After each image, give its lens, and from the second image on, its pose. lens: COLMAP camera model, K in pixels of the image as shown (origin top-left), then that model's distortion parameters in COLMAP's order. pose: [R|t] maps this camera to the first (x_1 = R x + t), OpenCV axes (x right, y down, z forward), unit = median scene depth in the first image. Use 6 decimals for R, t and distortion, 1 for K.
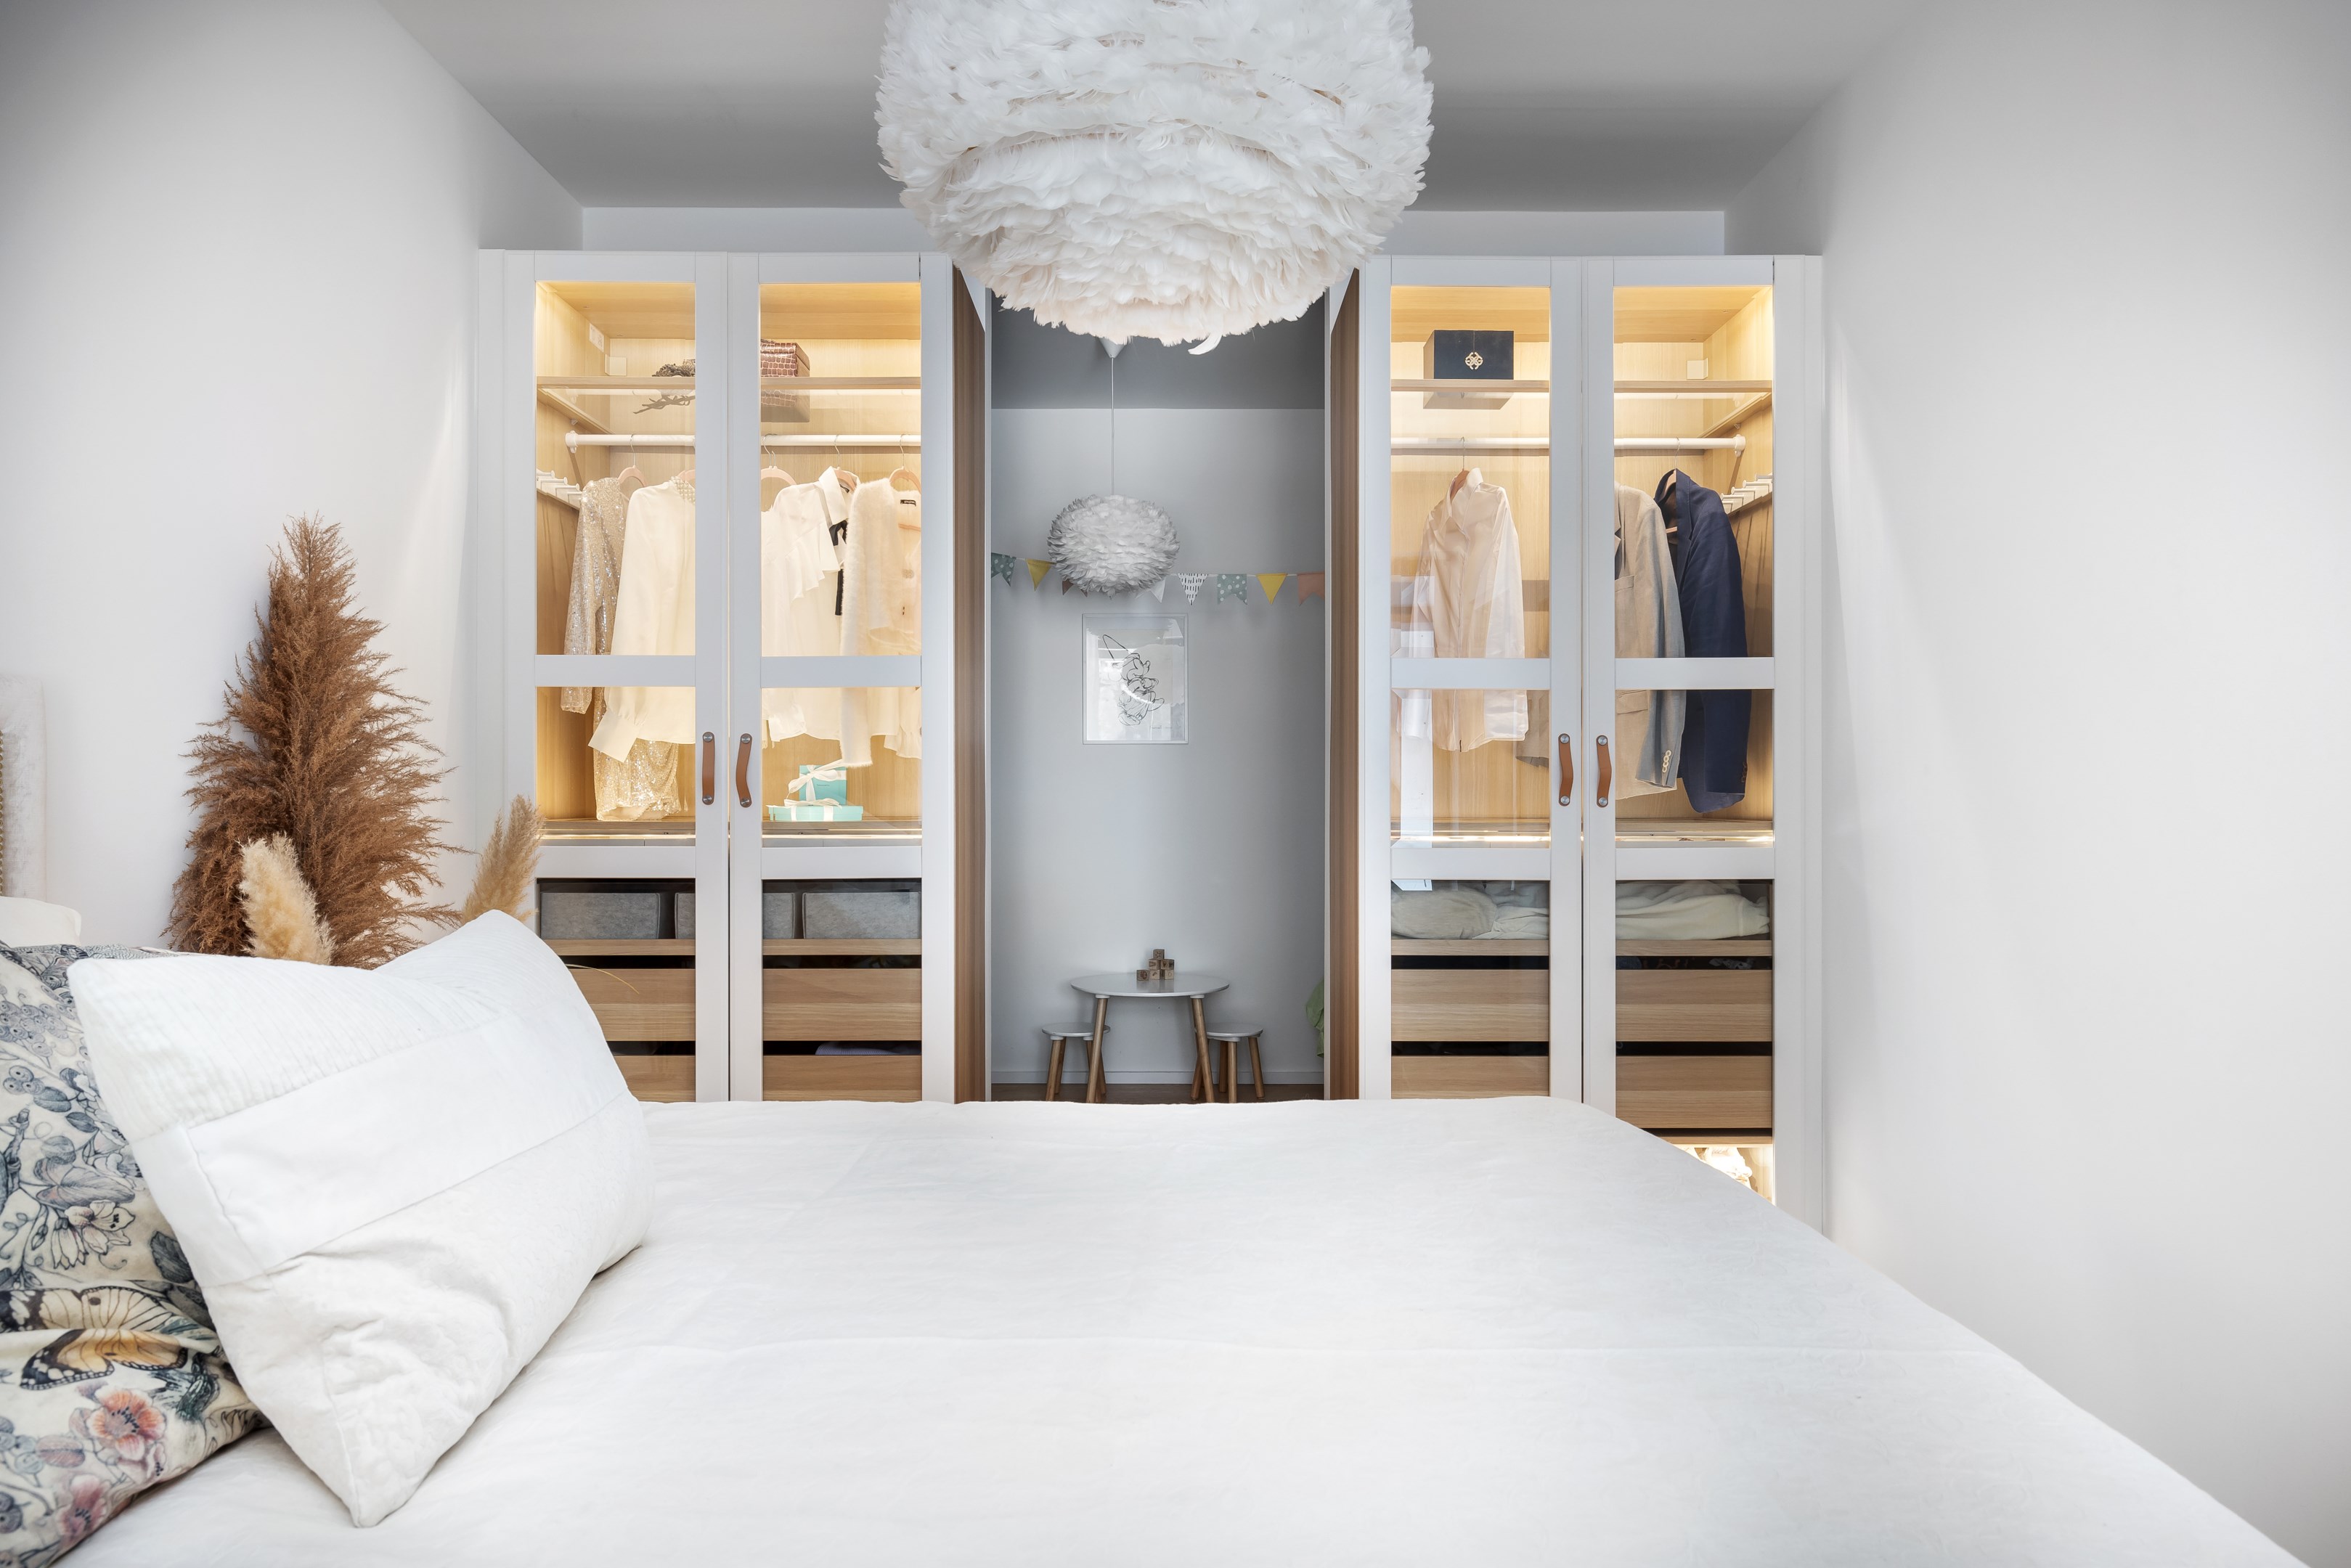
lens RADIAL K [[1518.3, 0, 1173.6], [0, 1518.3, 787.6], [0, 0, 1]] dist [0.001739, 0.005075]
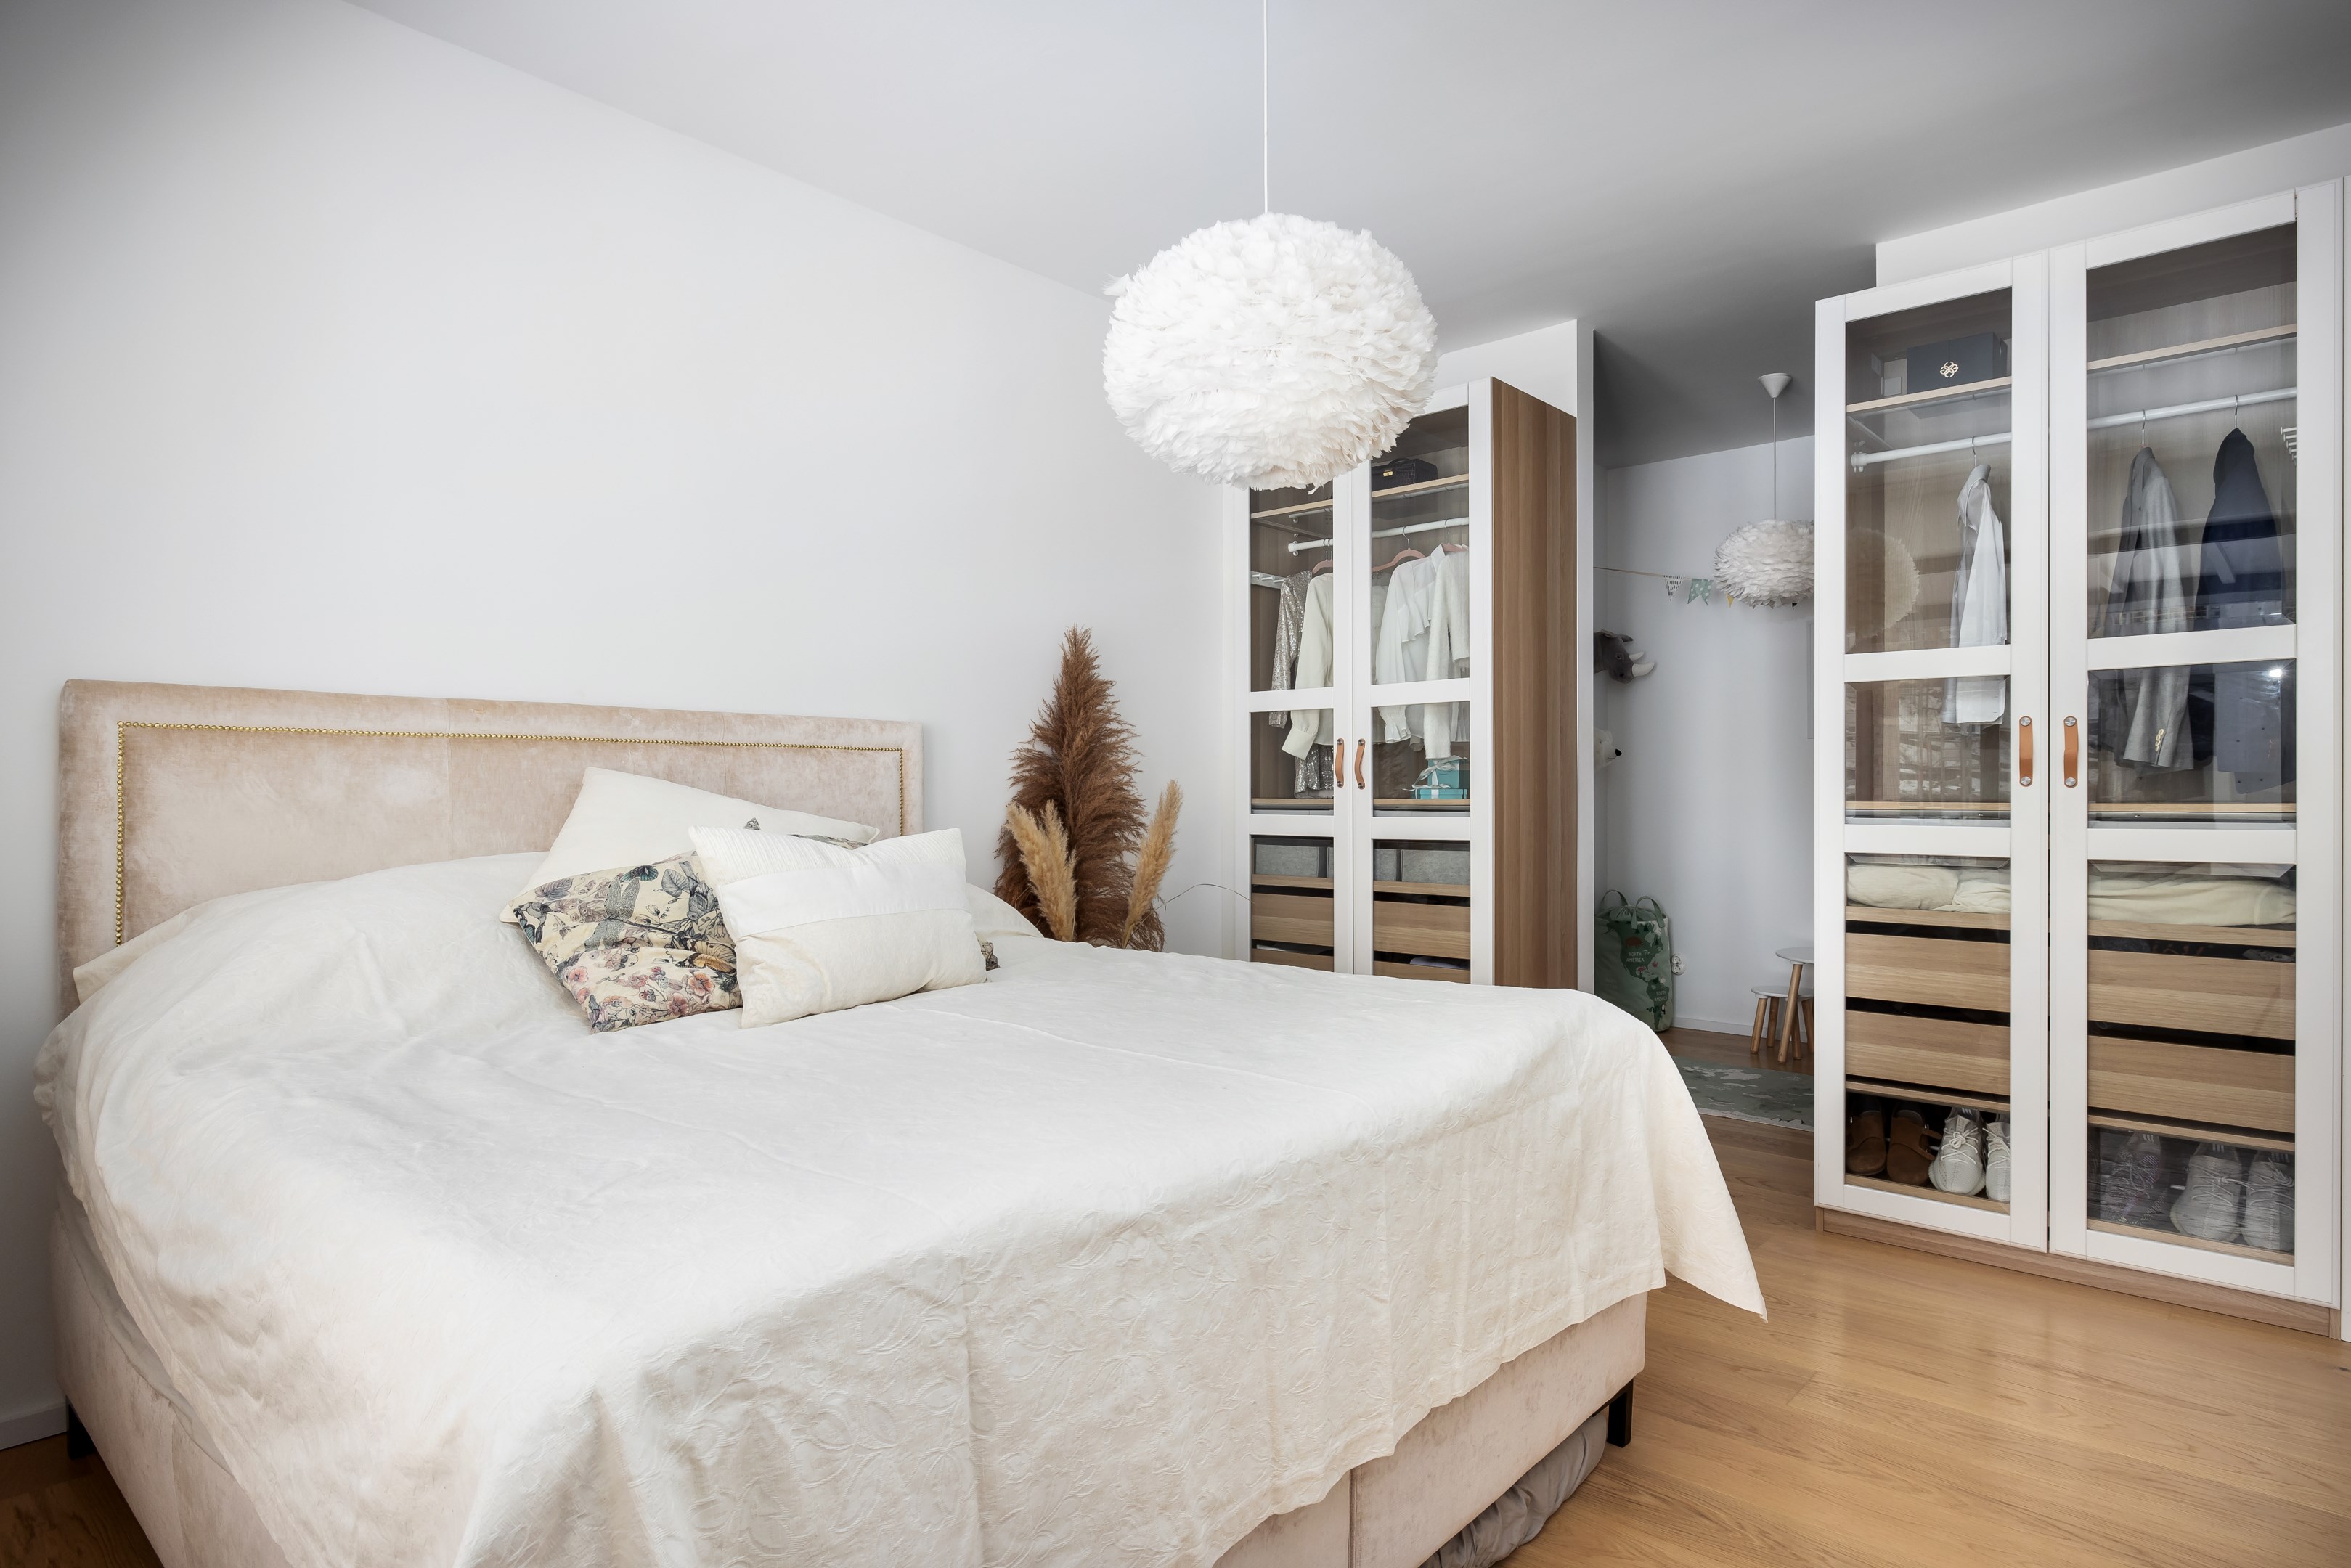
lens RADIAL K [[1376.6, 0, 1175.7], [0, 1376.6, 785.3], [0, 0, 1]] dist [0.007334, -0.004356]
pose [[0.726408, -0.004362, -0.687250, 0.488887], [0.003397, 0.999990, -0.002757, 0.012194], [0.687256, -0.000332, 0.726415, -0.081239]]
